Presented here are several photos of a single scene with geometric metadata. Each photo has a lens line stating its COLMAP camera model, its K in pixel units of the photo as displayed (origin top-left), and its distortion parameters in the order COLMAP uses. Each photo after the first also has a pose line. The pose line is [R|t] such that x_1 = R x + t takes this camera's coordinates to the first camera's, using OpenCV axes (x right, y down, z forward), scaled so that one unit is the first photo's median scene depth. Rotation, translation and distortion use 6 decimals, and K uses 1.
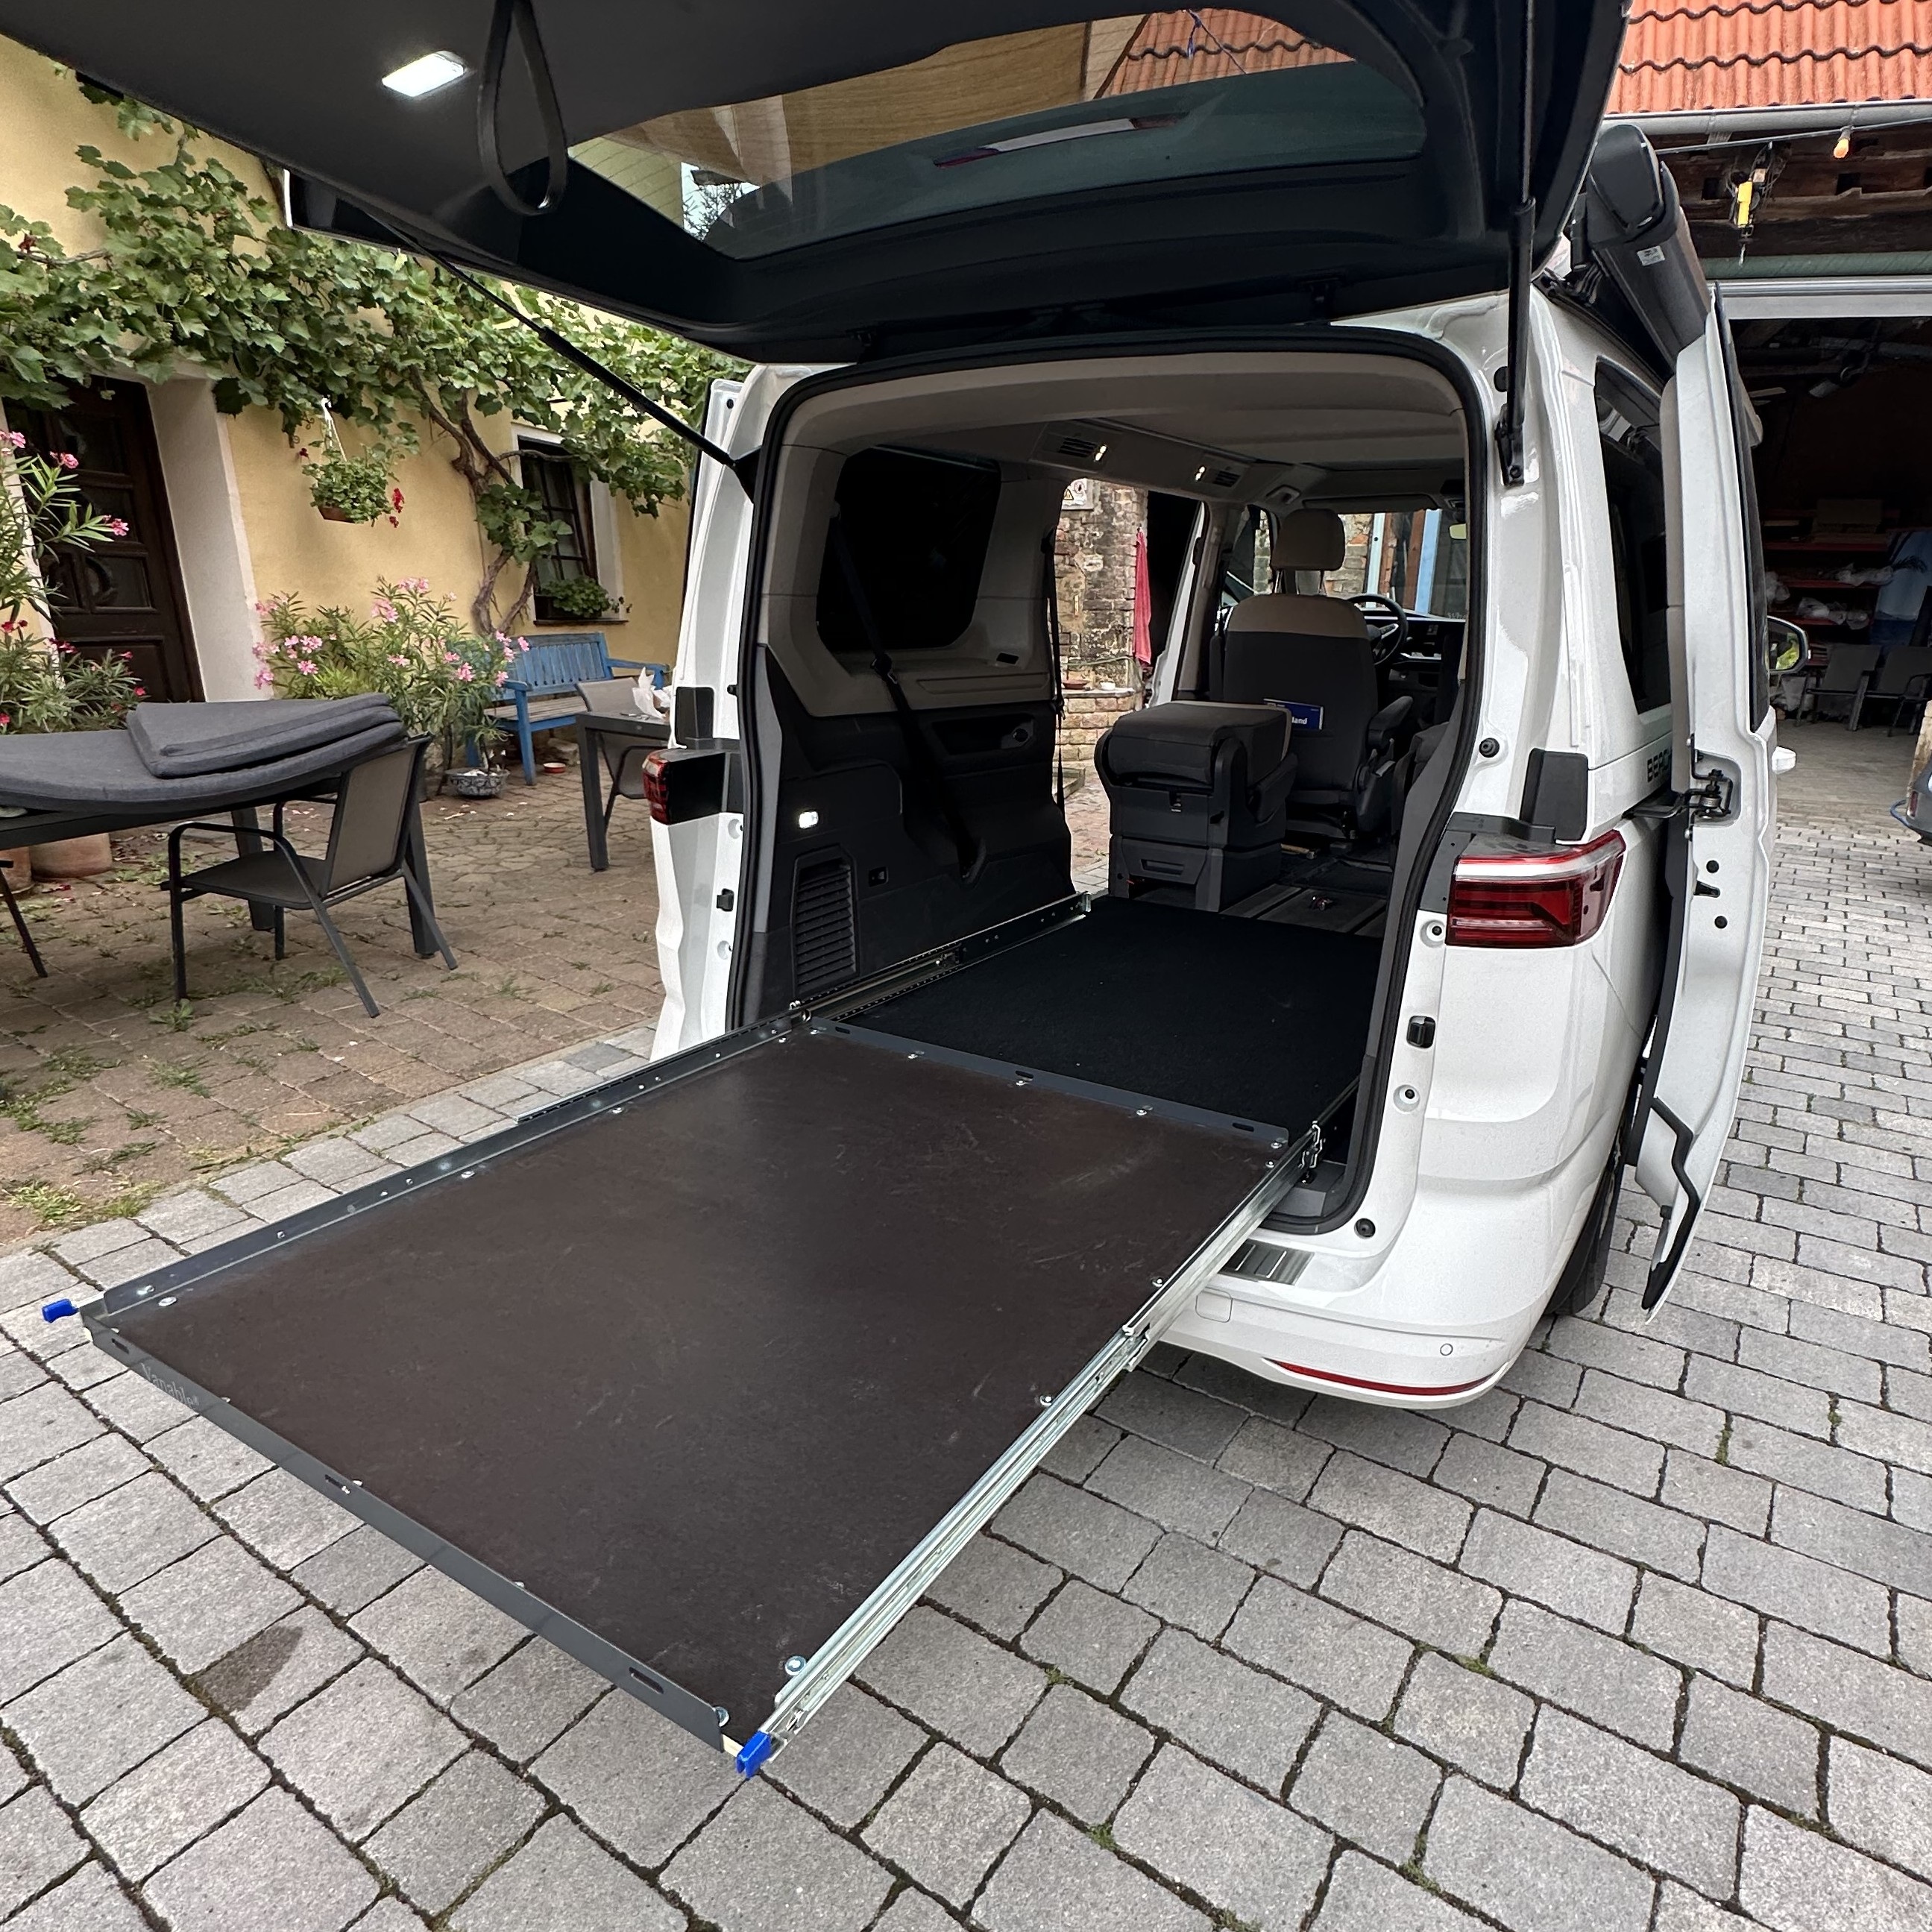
lens RADIAL K [[1220.2, 0, 1029.0], [0, 1220.2, 979.9], [0, 0, 1]] dist [0.003415, -0.001772]
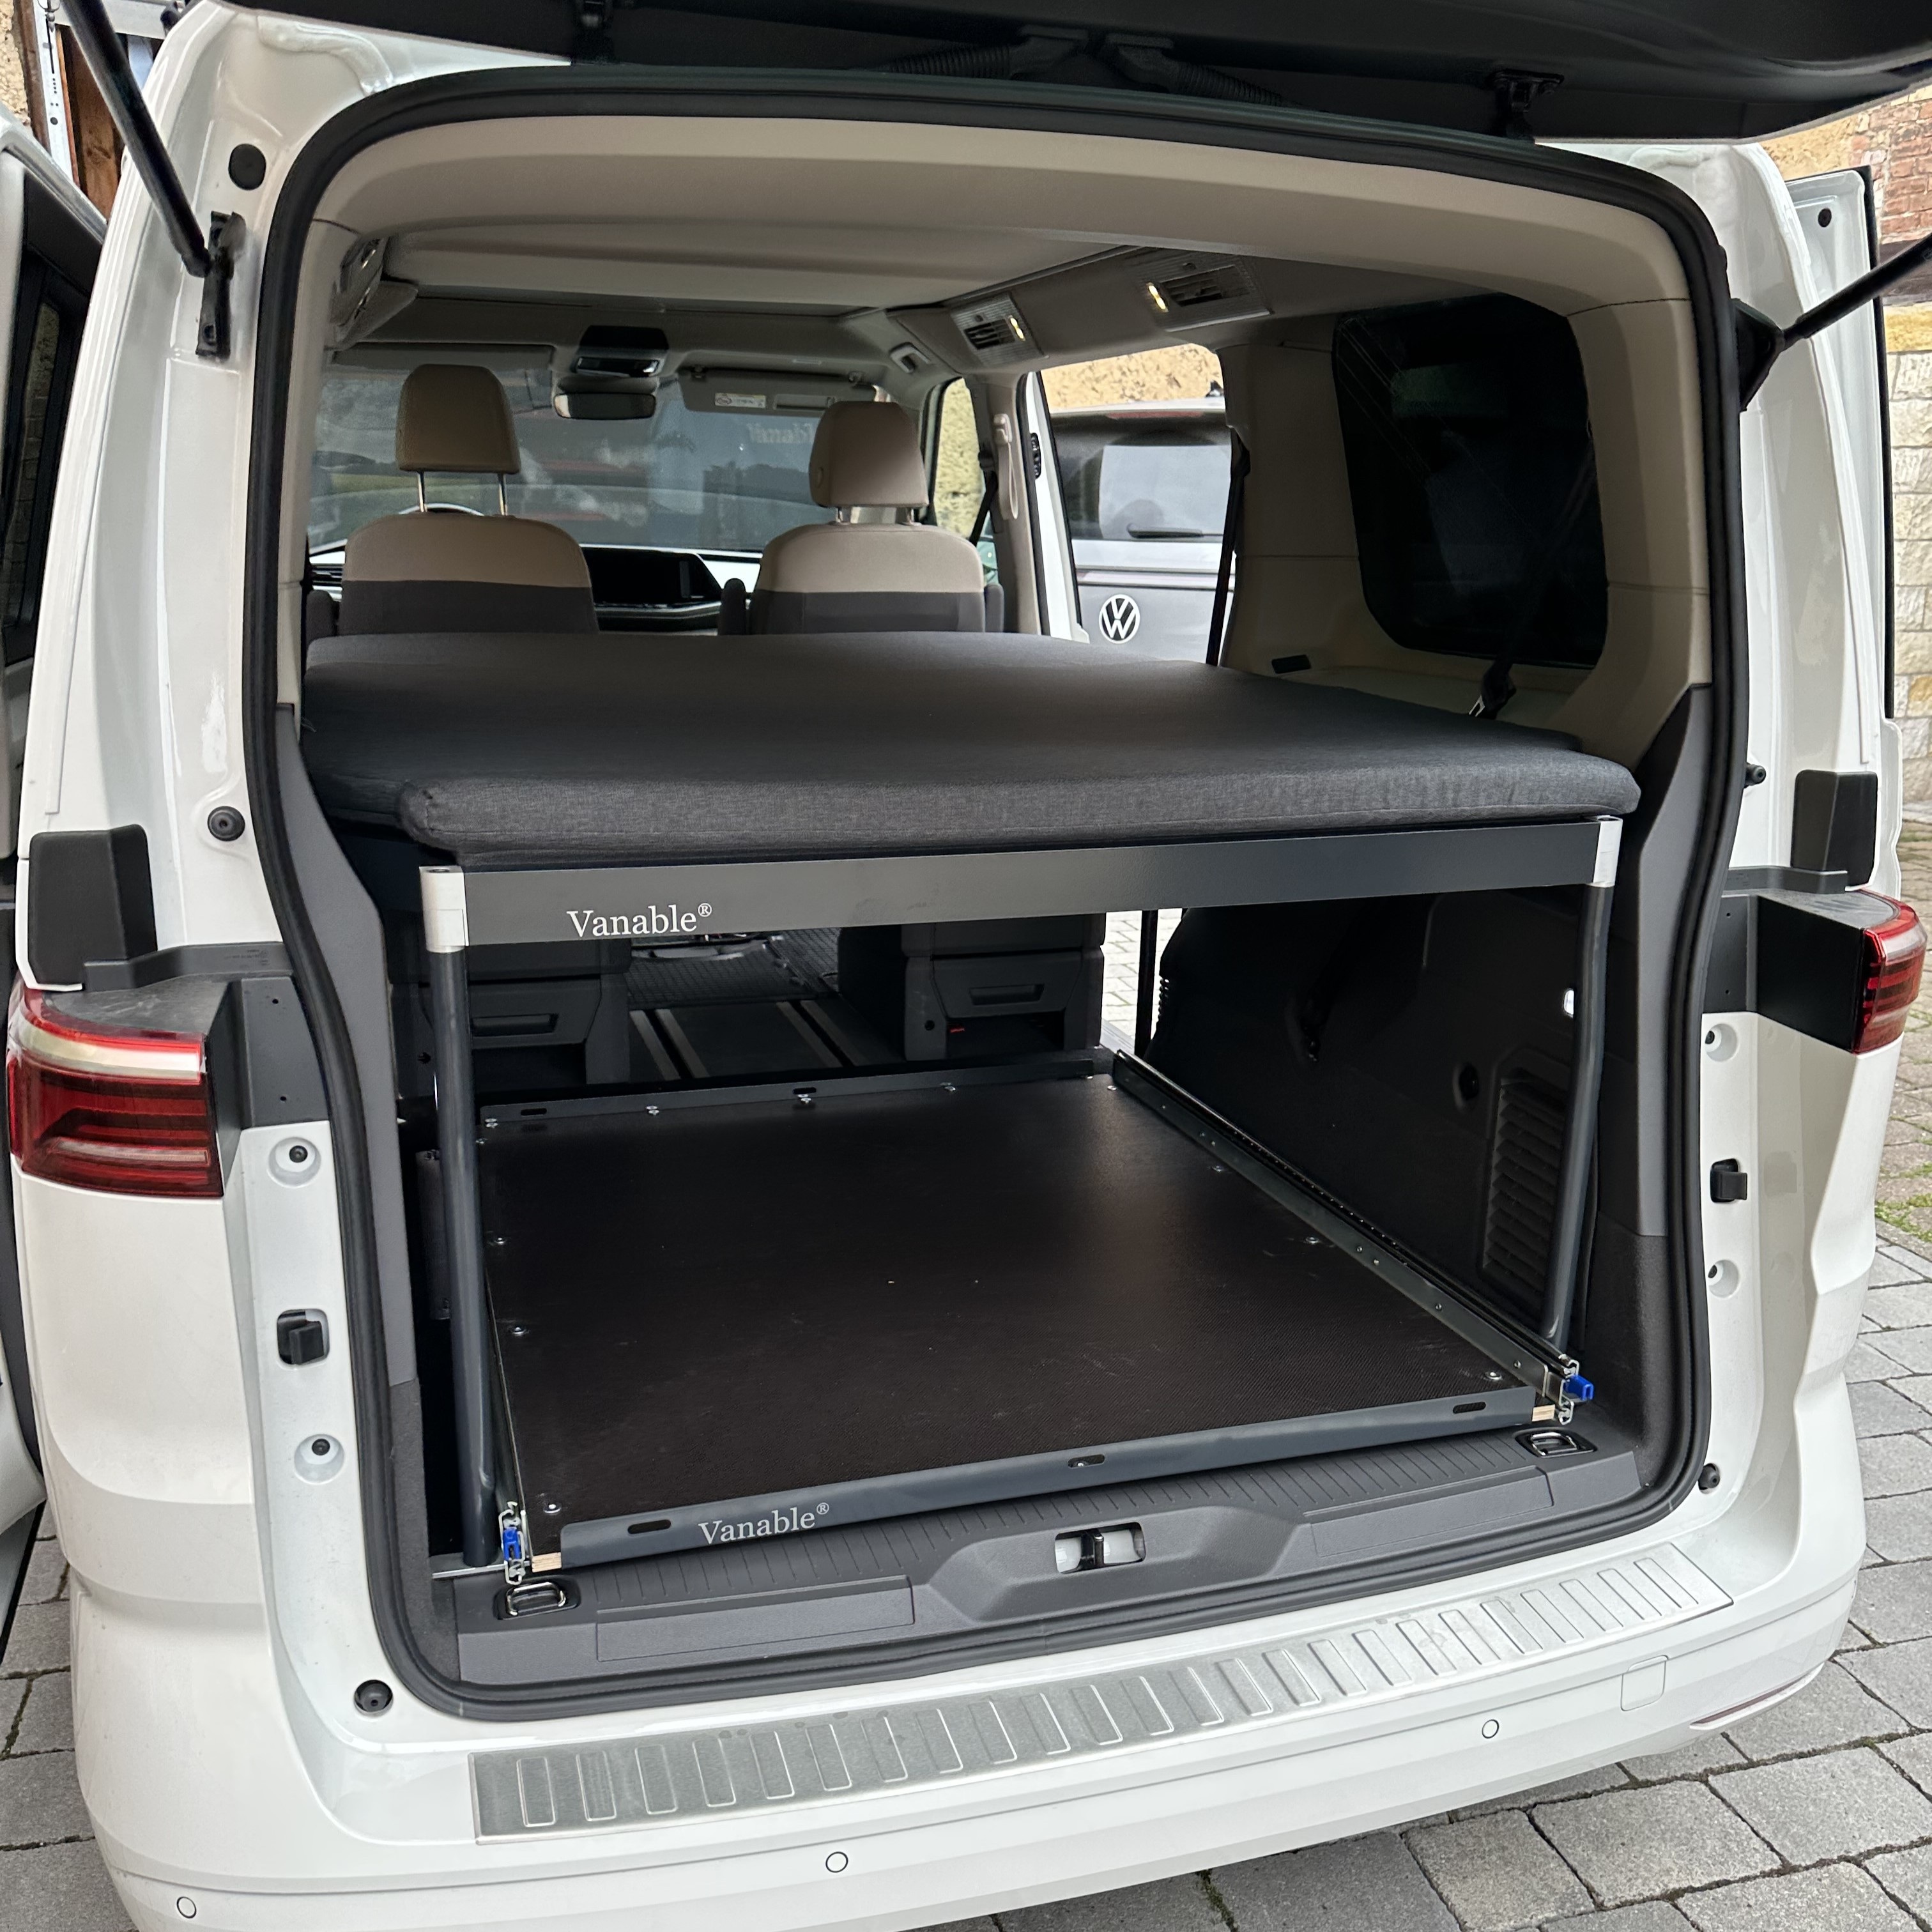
lens RADIAL K [[1861.3, 0, 955.5], [0, 1861.3, 1065.5], [0, 0, 1]] dist [0.053284, -0.077723]
pose [[0.659019, -0.226936, 0.717073, -0.589691], [0.223865, 0.969368, 0.101040, -0.185979], [-0.718038, 0.093940, 0.689636, 0.455076]]
